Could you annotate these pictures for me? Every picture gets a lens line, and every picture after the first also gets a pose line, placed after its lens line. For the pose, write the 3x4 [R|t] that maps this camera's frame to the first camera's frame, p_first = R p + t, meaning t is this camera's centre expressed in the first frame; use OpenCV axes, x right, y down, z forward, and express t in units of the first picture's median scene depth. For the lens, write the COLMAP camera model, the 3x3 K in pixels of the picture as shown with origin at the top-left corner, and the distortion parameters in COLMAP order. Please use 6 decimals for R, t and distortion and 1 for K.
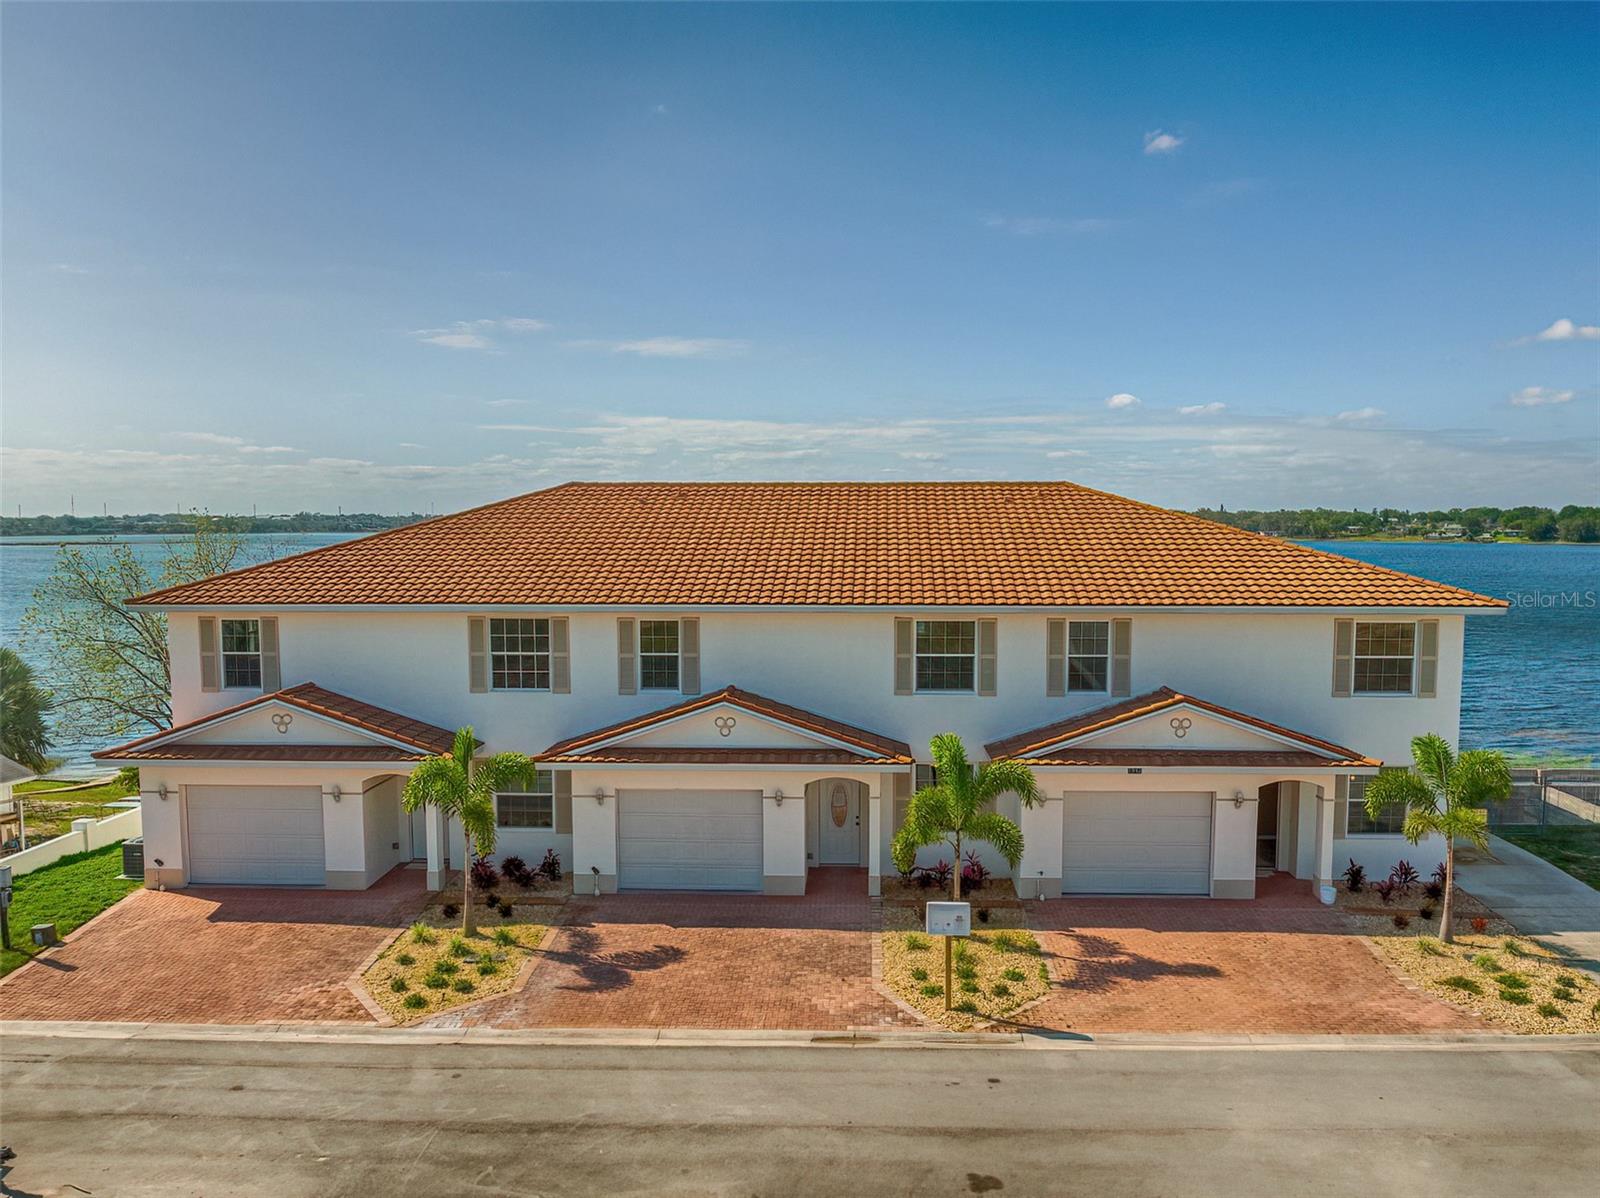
lens RADIAL K [[1279.3, 0, 811.2], [0, 1279.3, 593.7], [0, 0, 1]] dist [-0.015401, -0.035384]
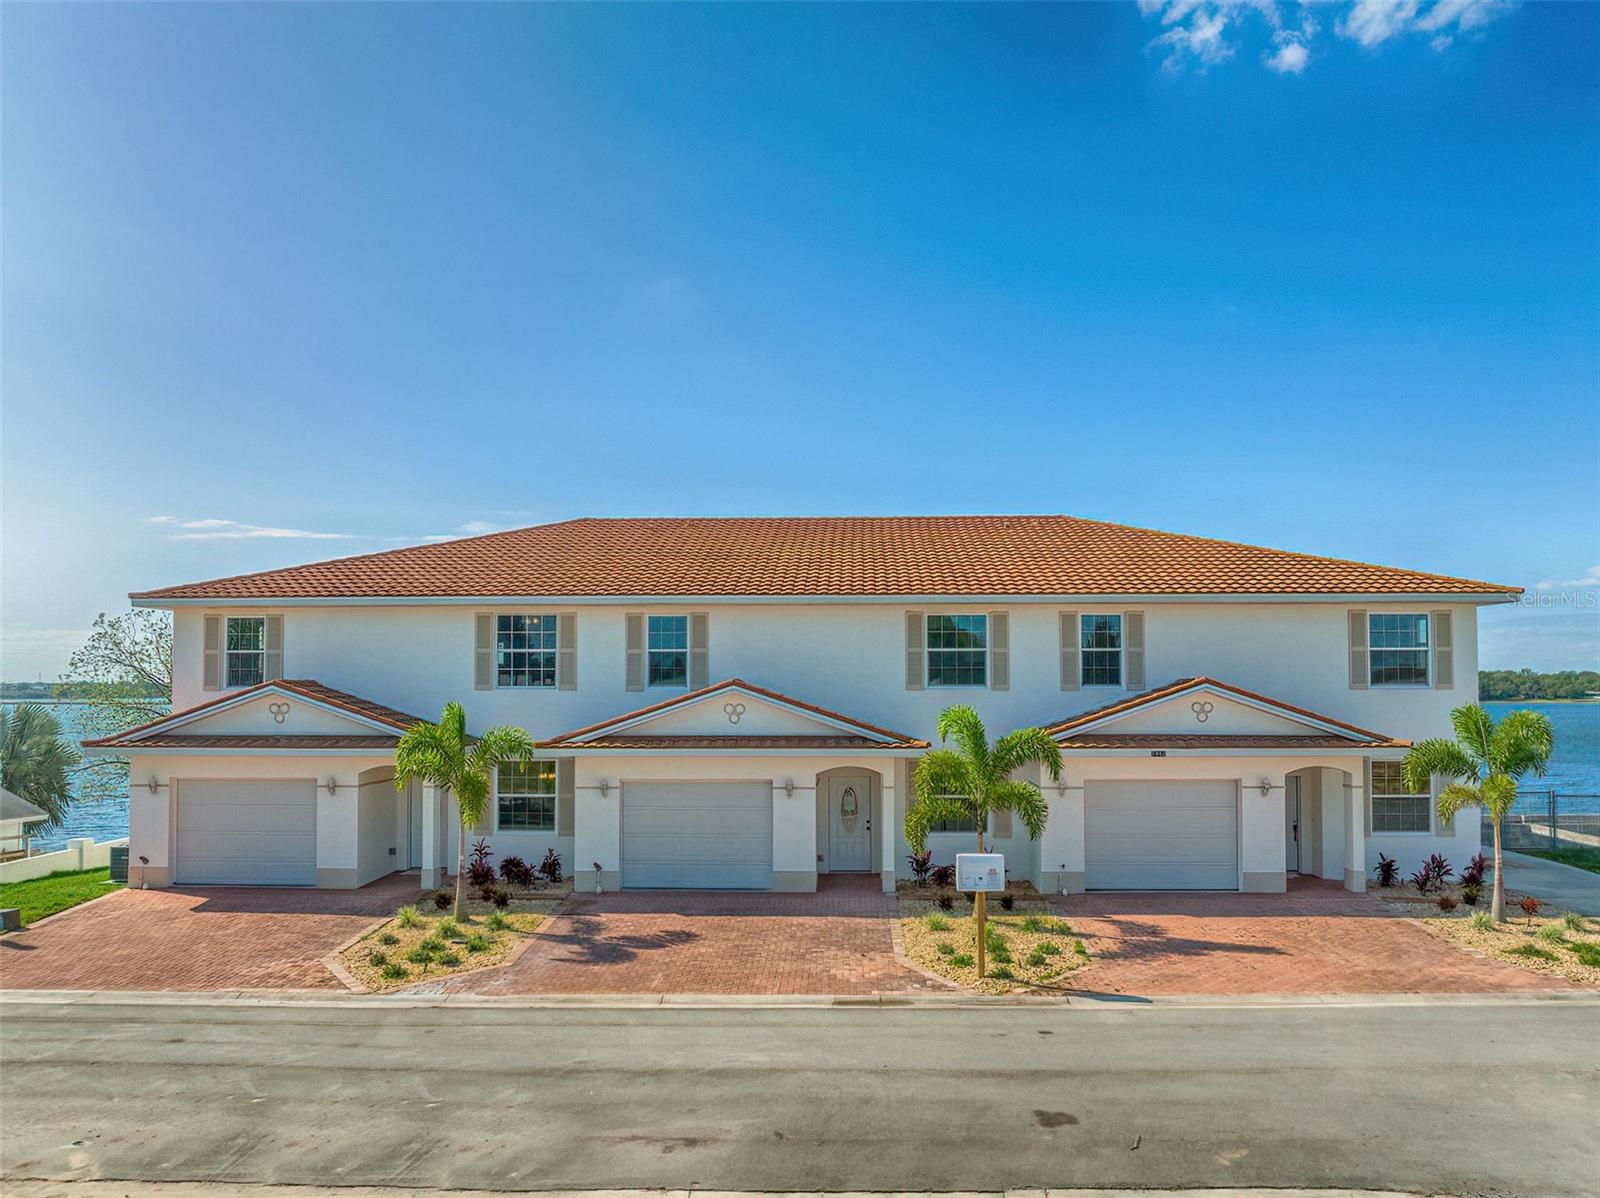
lens RADIAL K [[1126.9, 0, 808.0], [0, 1126.9, 608.2], [0, 0, 1]] dist [-0.037334, 0.003483]
pose [[0.999978, 0.000187, 0.006636, -0.018600], [0.000652, 0.992004, -0.126205, 0.145121], [-0.006607, 0.126207, 0.991982, 0.155175]]
